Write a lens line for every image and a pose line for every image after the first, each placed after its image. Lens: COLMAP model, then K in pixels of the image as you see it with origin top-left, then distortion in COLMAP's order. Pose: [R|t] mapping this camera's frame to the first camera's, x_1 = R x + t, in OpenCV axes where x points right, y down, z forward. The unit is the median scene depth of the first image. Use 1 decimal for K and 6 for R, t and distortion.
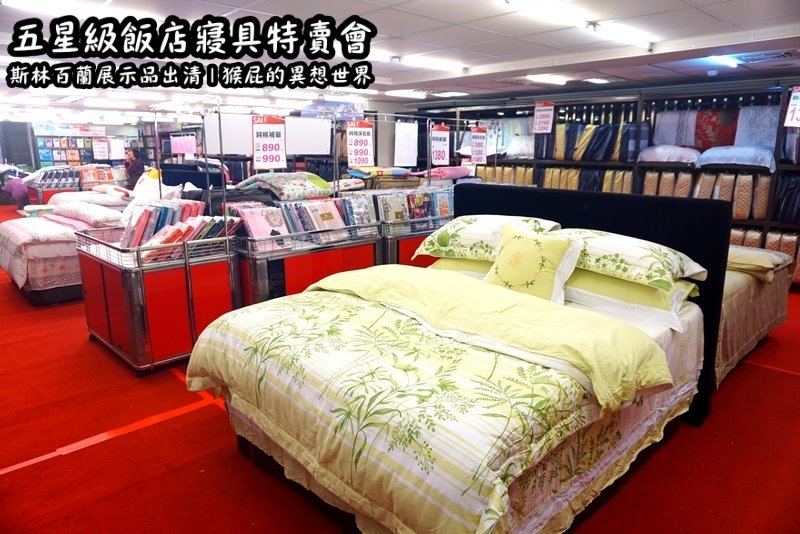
lens RADIAL K [[534.6, 0, 400.7], [0, 534.6, 266.8], [0, 0, 1]] dist [-0.029624, 0.007615]
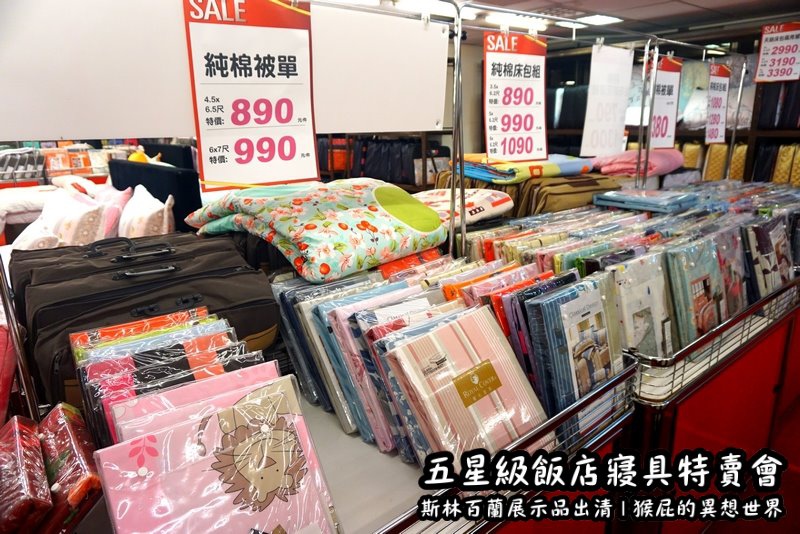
lens RADIAL K [[534.6, 0, 400.1], [0, 534.6, 268.3], [0, 0, 1]] dist [-0.029624, 0.007615]
pose [[0.997991, -0.003133, -0.063282, -0.133225], [0.006751, 0.998349, 0.057037, -0.136511], [0.062999, -0.057350, 0.996364, 0.626461]]
